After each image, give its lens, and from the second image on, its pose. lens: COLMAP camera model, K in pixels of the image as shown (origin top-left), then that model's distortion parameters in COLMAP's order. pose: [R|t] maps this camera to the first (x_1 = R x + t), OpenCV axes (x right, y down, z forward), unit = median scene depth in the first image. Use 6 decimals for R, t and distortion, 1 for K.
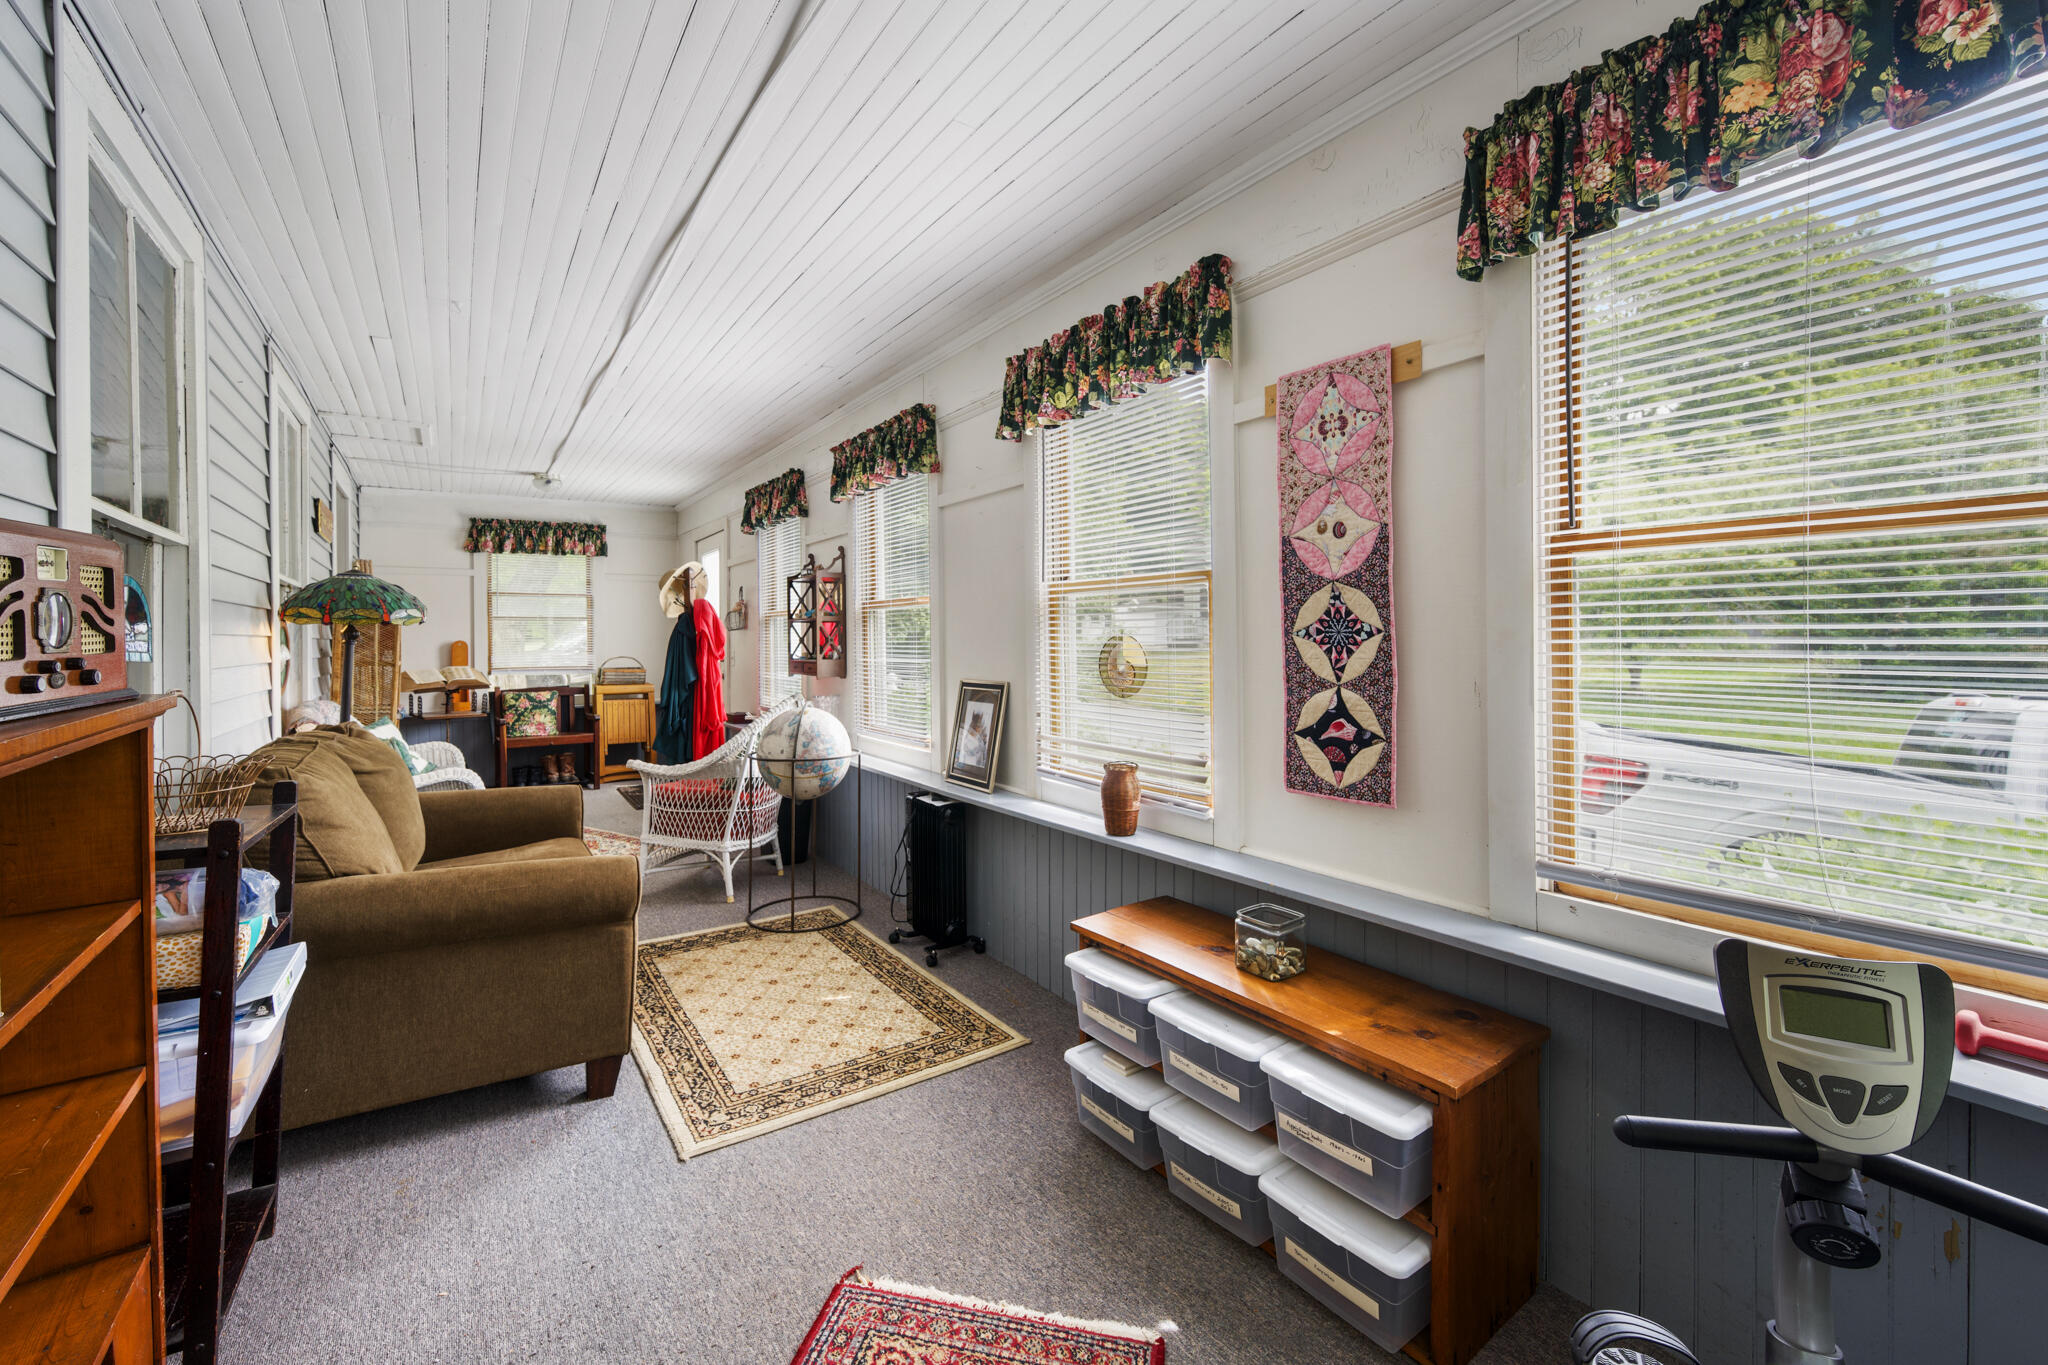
lens RADIAL K [[826.7, 0, 1011.9], [0, 826.7, 634.5], [0, 0, 1]] dist [-0.001817, 0.000714]
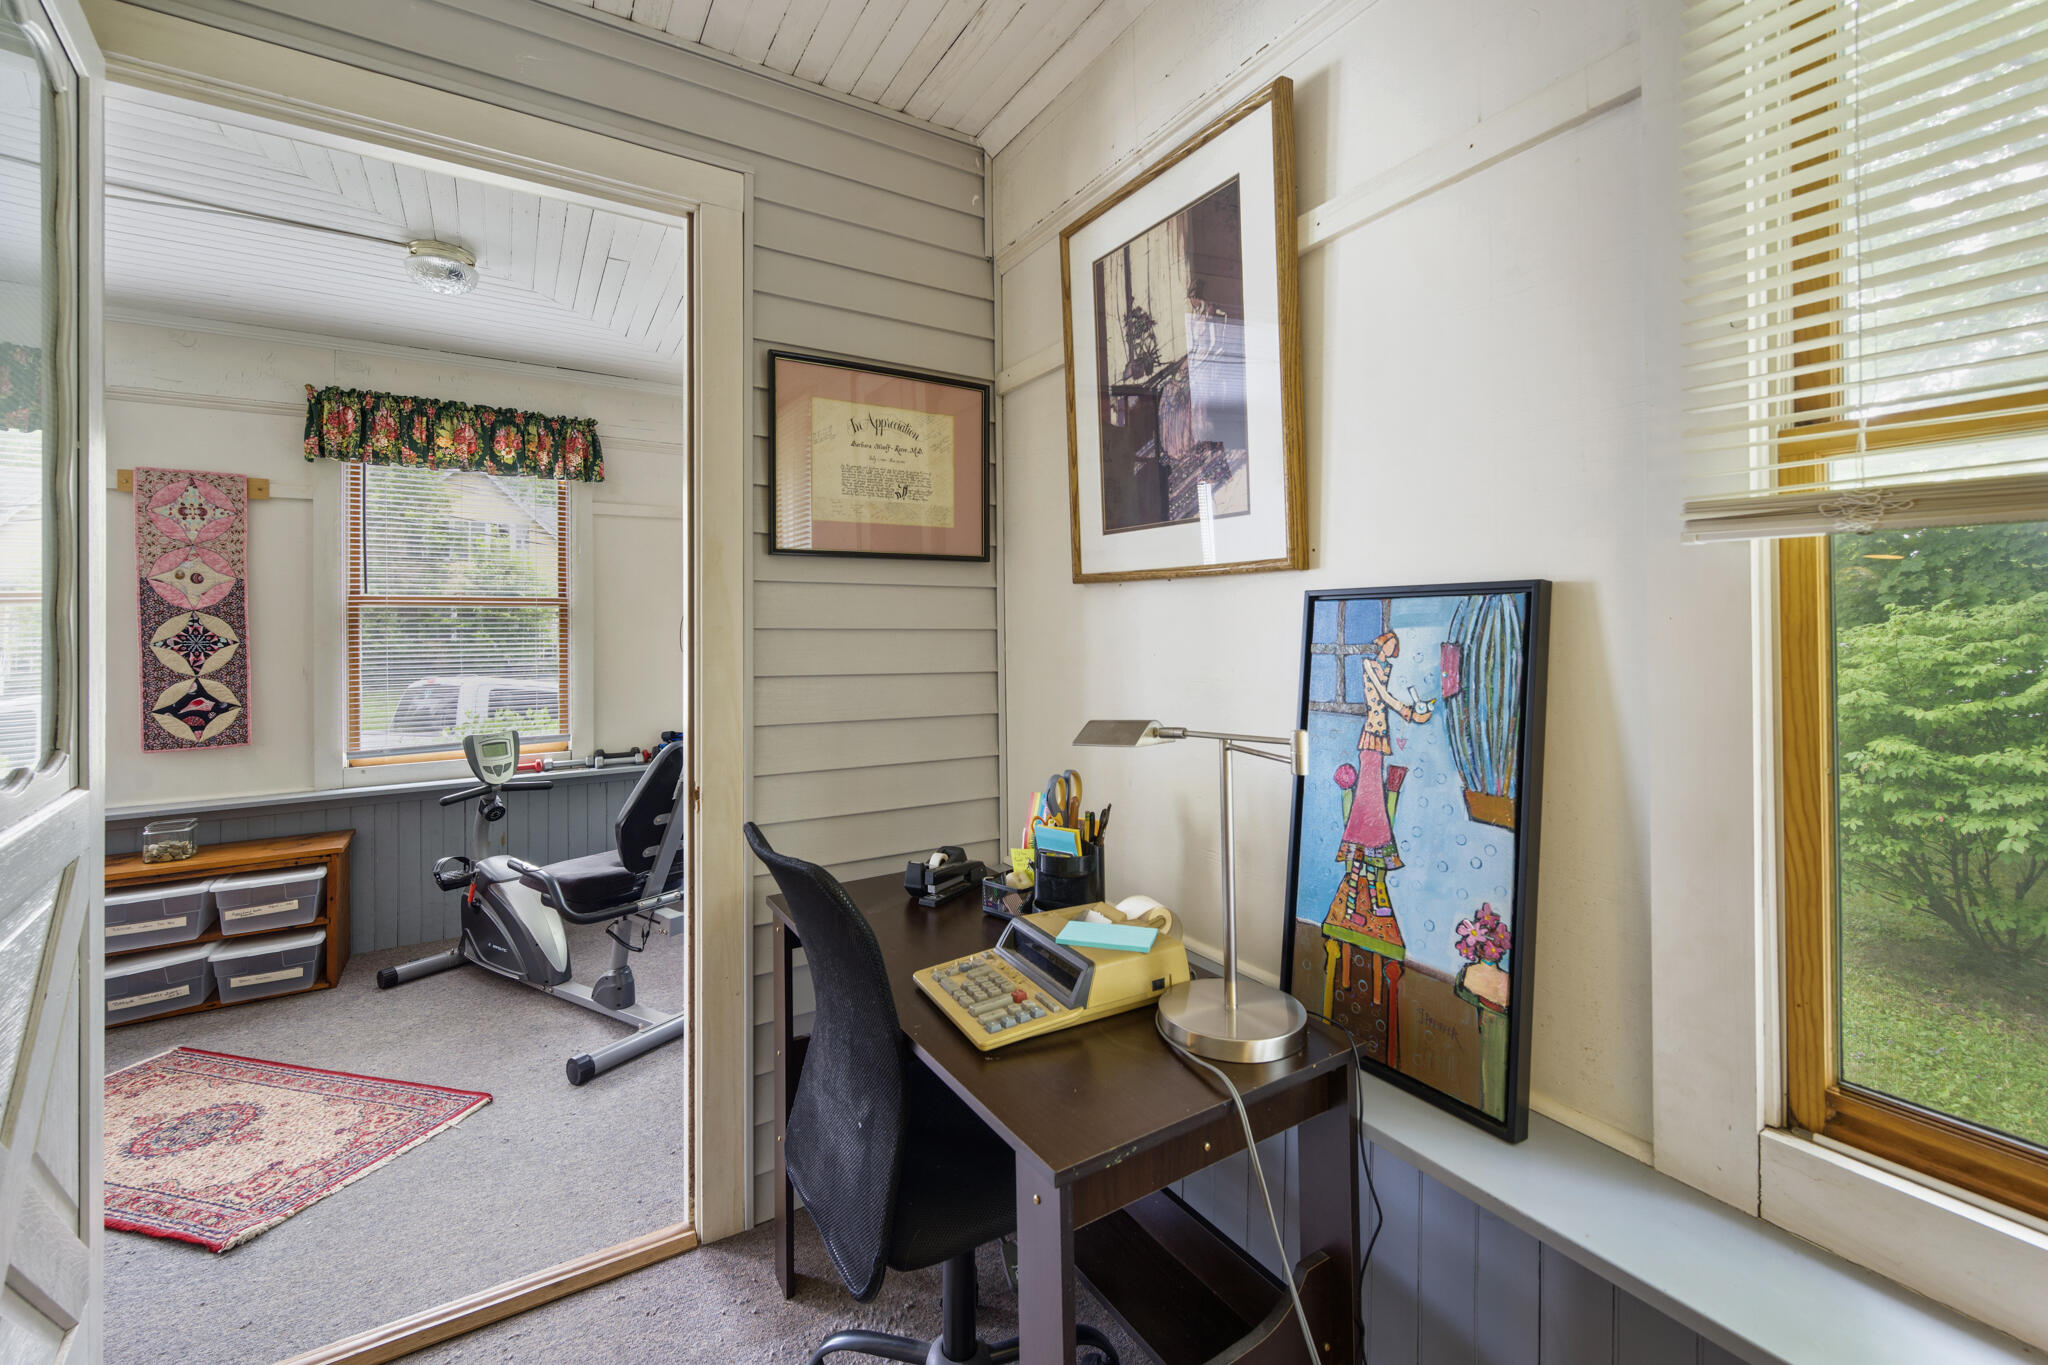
lens RADIAL K [[826.7, 0, 1018.6], [0, 826.7, 629.9], [0, 0, 1]] dist [-0.001817, 0.000714]
pose [[0.057402, 0.001506, 0.998350, -1.106133], [0.006658, 0.999976, -0.001891, -0.014921], [-0.998329, 0.006756, 0.057390, -0.666132]]
